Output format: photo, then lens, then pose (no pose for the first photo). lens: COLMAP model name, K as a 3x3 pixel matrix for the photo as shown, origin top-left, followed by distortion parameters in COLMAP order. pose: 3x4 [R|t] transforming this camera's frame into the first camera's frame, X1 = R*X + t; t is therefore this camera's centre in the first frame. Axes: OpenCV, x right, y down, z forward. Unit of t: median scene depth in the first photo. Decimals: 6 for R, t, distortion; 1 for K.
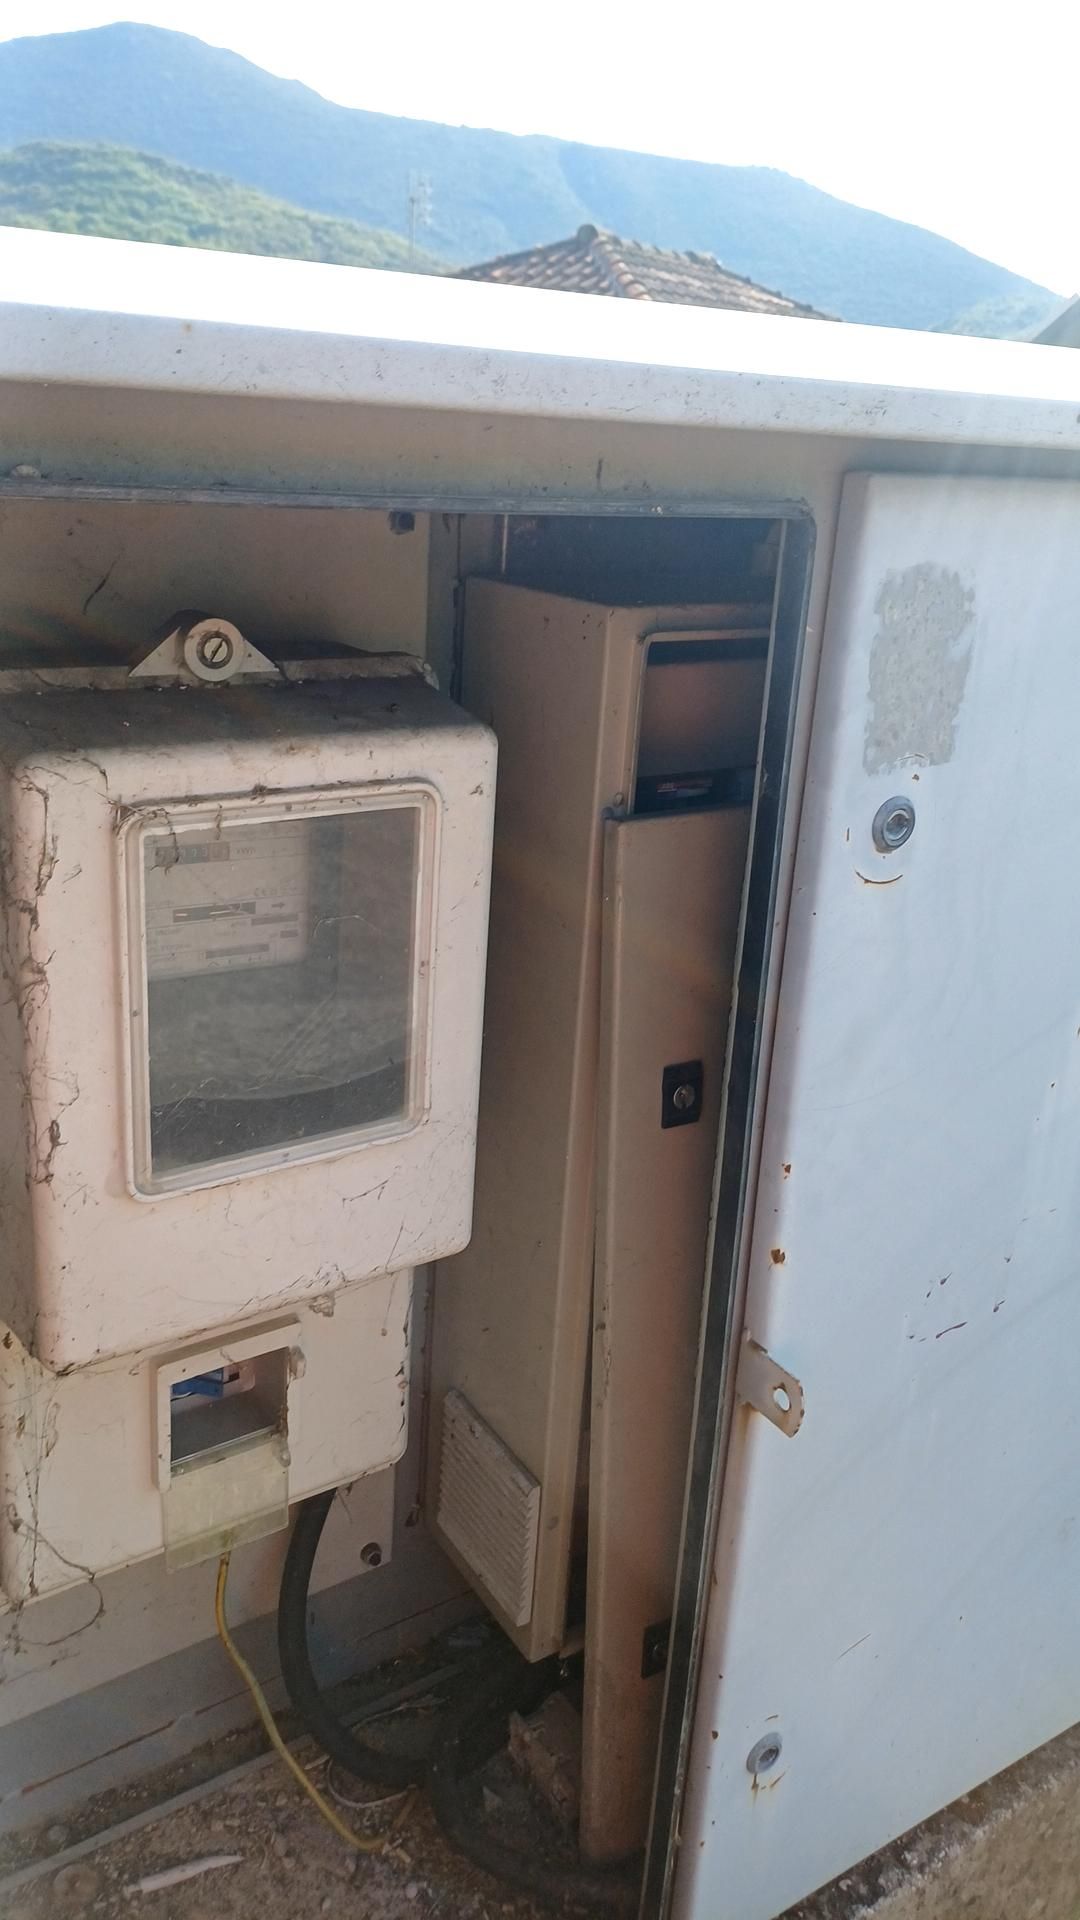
lens RADIAL K [[1415.9, 0, 538.0], [0, 1415.9, 957.9], [0, 0, 1]] dist [0.020965, -0.006007]
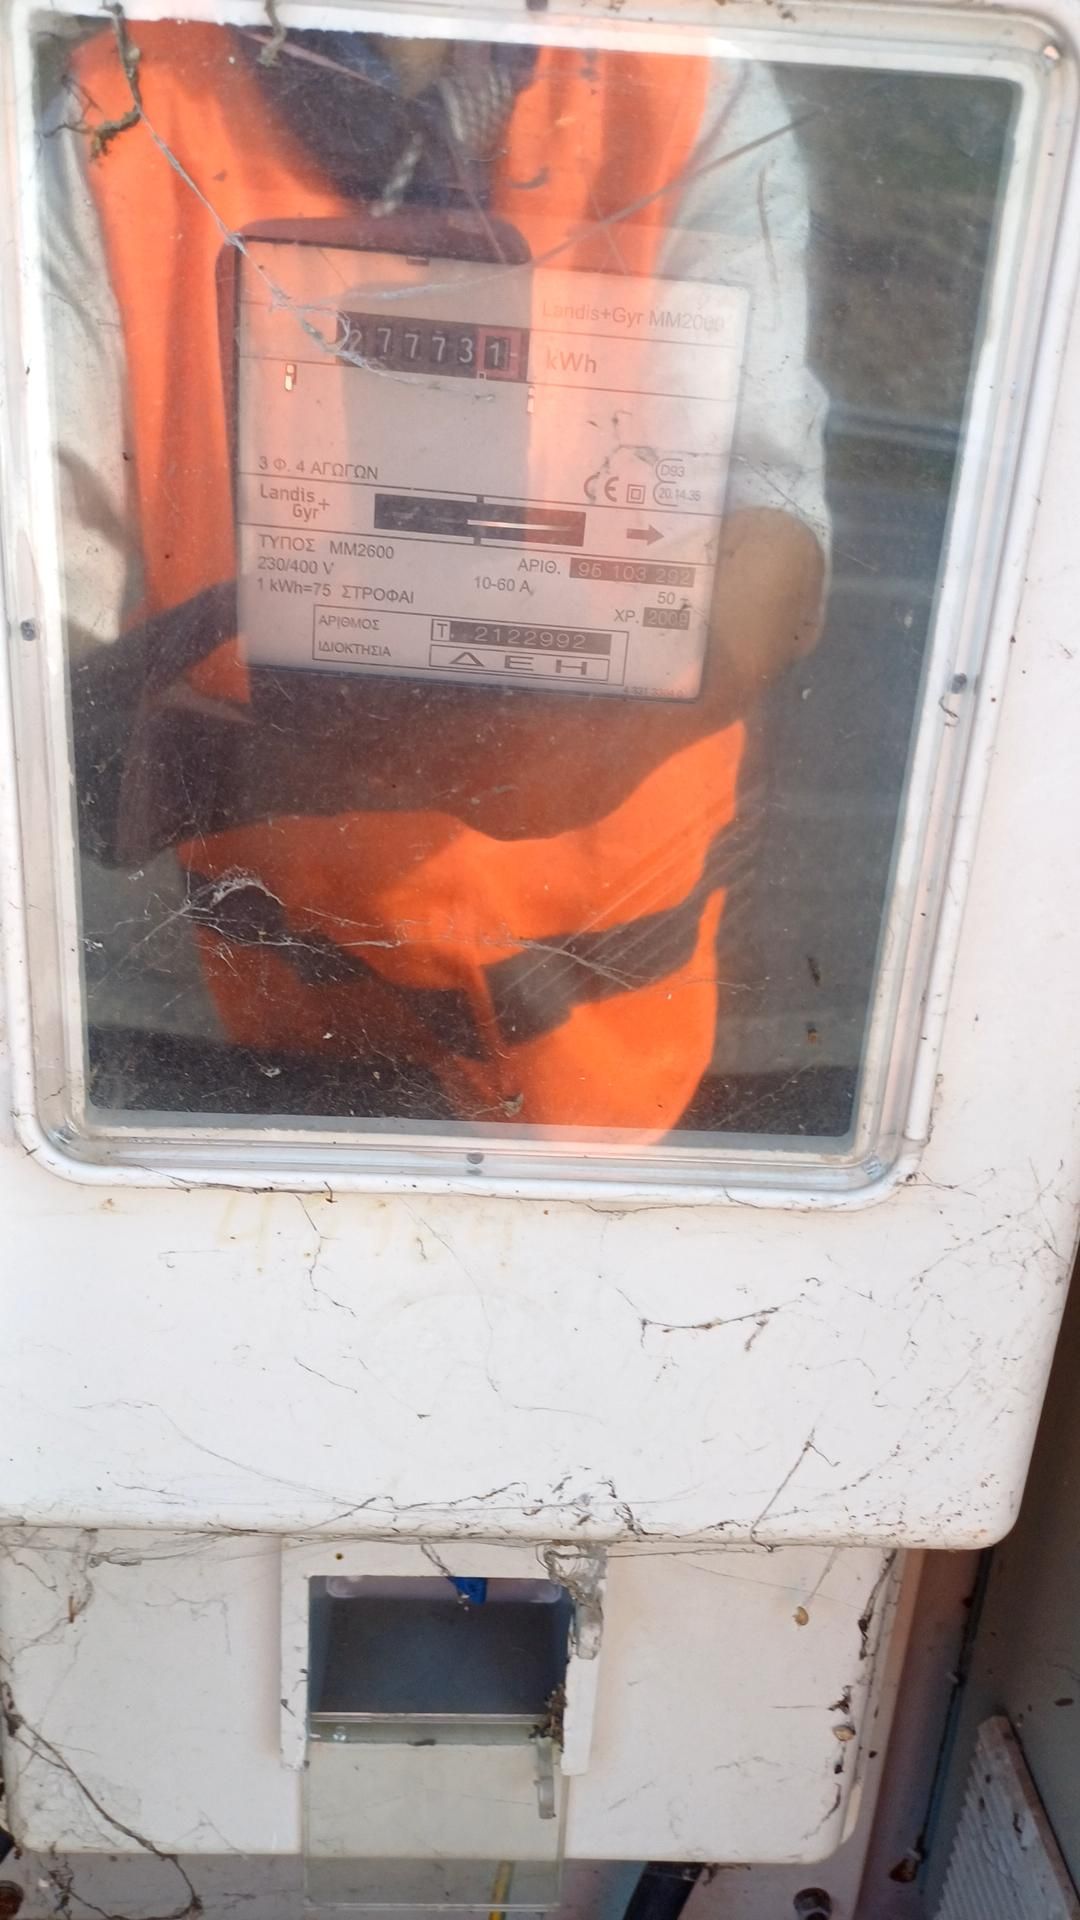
lens RADIAL K [[1415.9, 0, 519.0], [0, 1415.9, 860.0], [0, 0, 1]] dist [0.020965, -0.006007]
pose [[0.849082, 0.165711, -0.501598, 0.000570], [-0.198941, 0.979925, -0.013023, 0.063342], [0.489370, 0.110846, 0.865003, 0.646147]]
